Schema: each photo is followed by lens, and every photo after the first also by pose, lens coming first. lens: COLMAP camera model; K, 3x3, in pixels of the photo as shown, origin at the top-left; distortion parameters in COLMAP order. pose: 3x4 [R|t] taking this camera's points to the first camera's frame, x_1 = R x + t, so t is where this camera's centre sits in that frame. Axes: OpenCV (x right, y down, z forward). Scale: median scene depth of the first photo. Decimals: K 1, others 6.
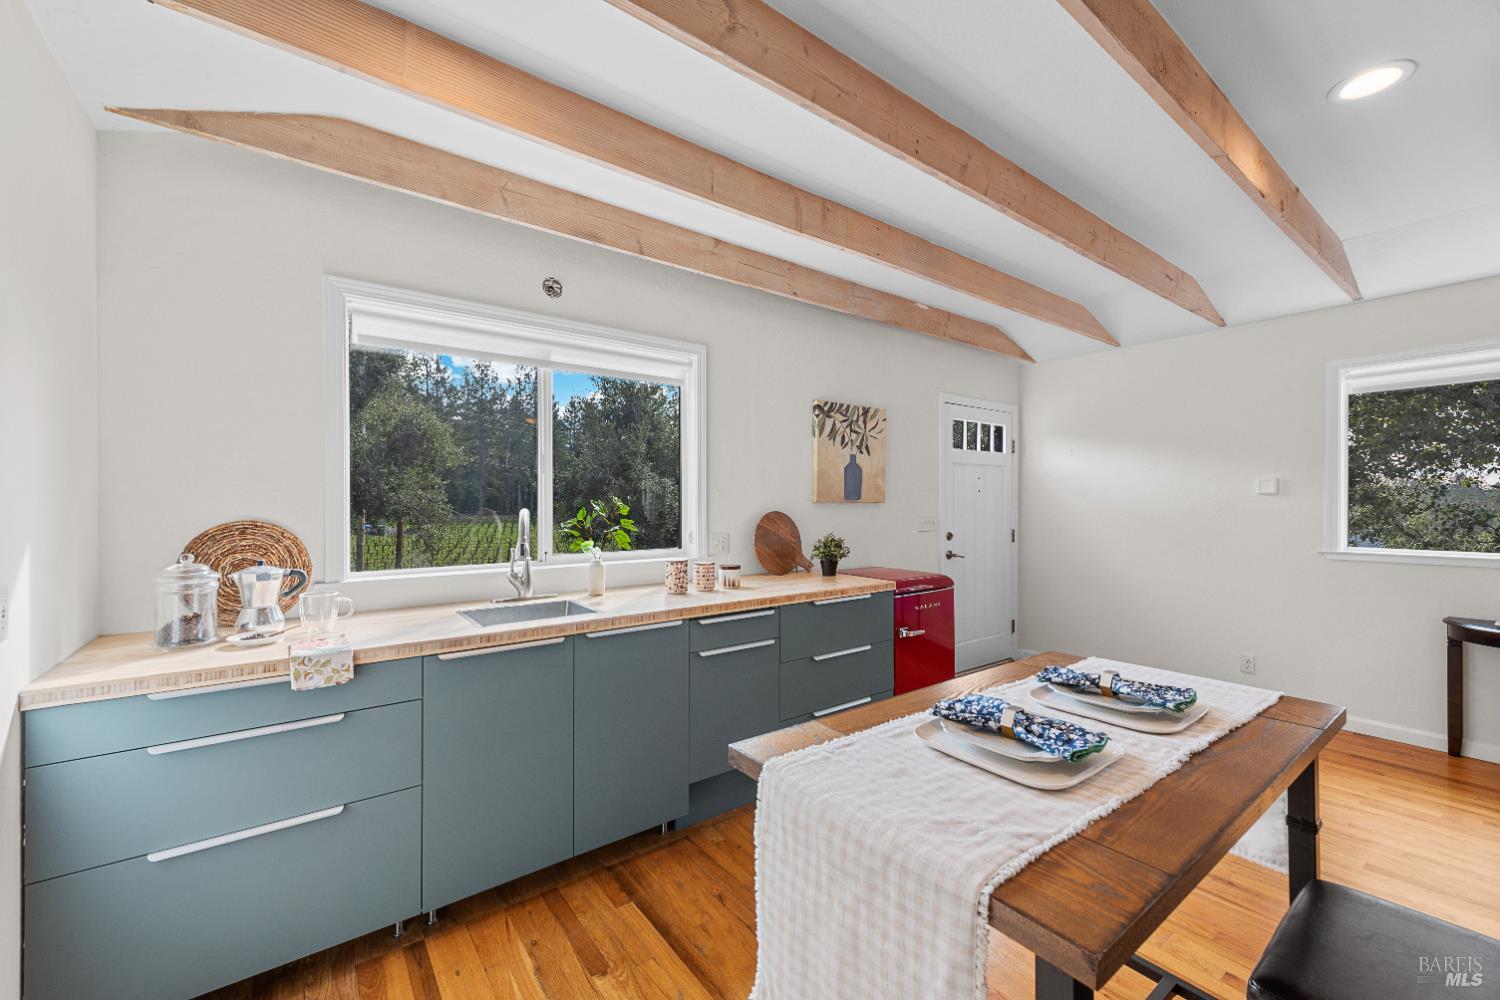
lens RADIAL K [[601.8, 0, 749.9], [0, 601.8, 503.5], [0, 0, 1]] dist [0.017278, -0.005122]
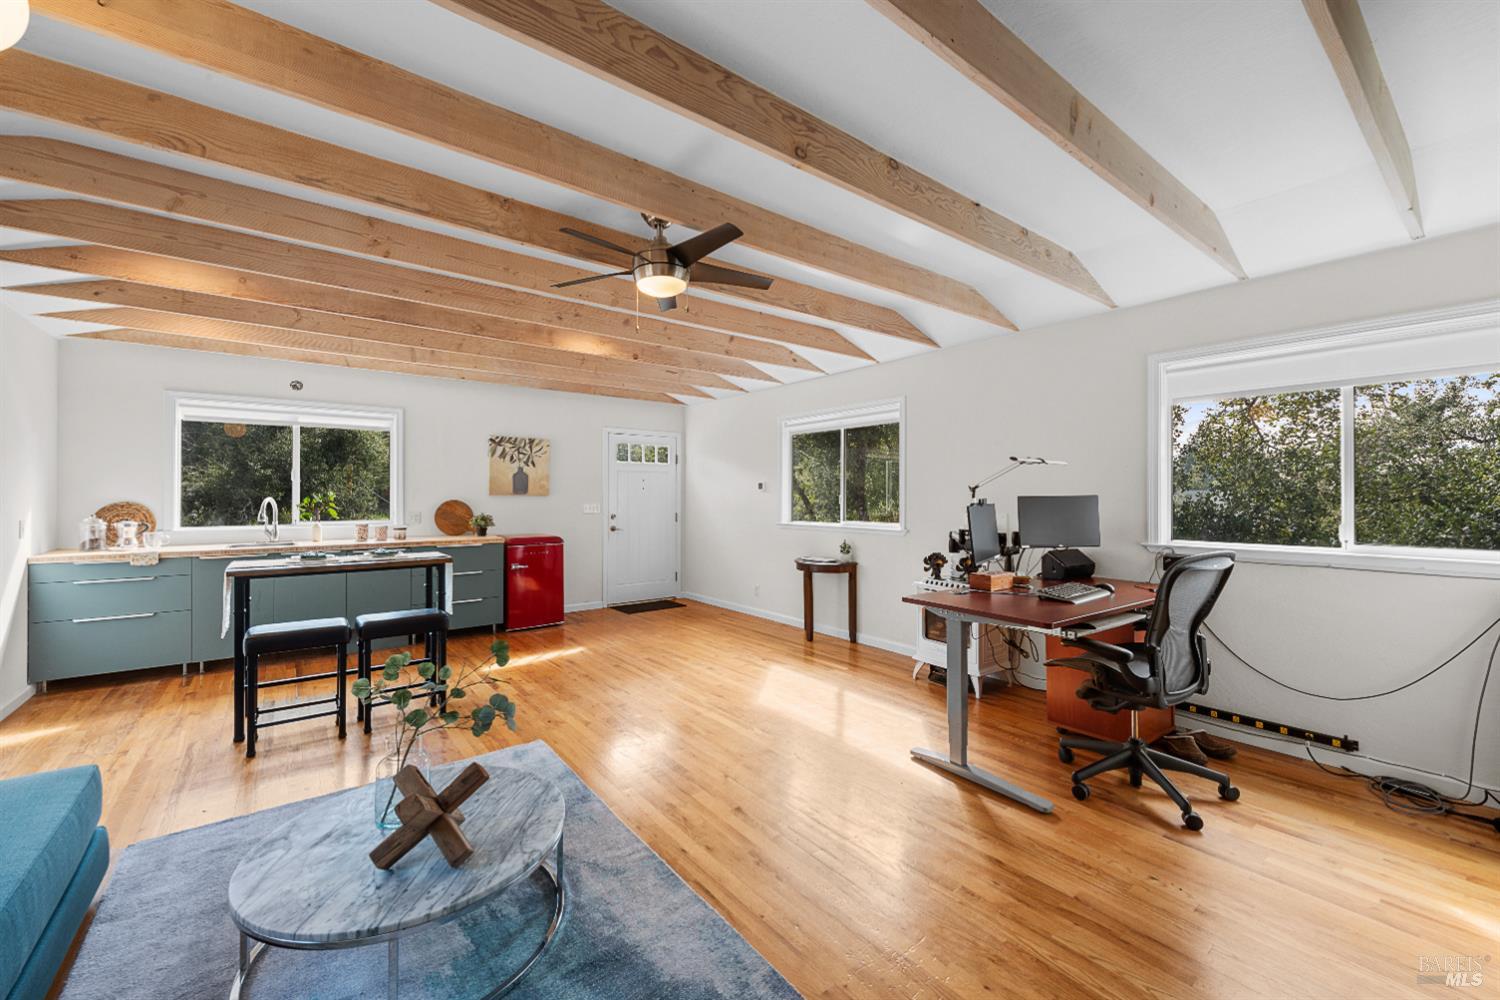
lens RADIAL K [[601.8, 0, 748.4], [0, 601.8, 496.2], [0, 0, 1]] dist [0.017278, -0.005122]
pose [[0.999958, 0.004453, 0.008026, 0.901057], [-0.004455, 0.999990, 0.000232, -0.002746], [-0.008025, -0.000268, 0.999968, -0.788277]]
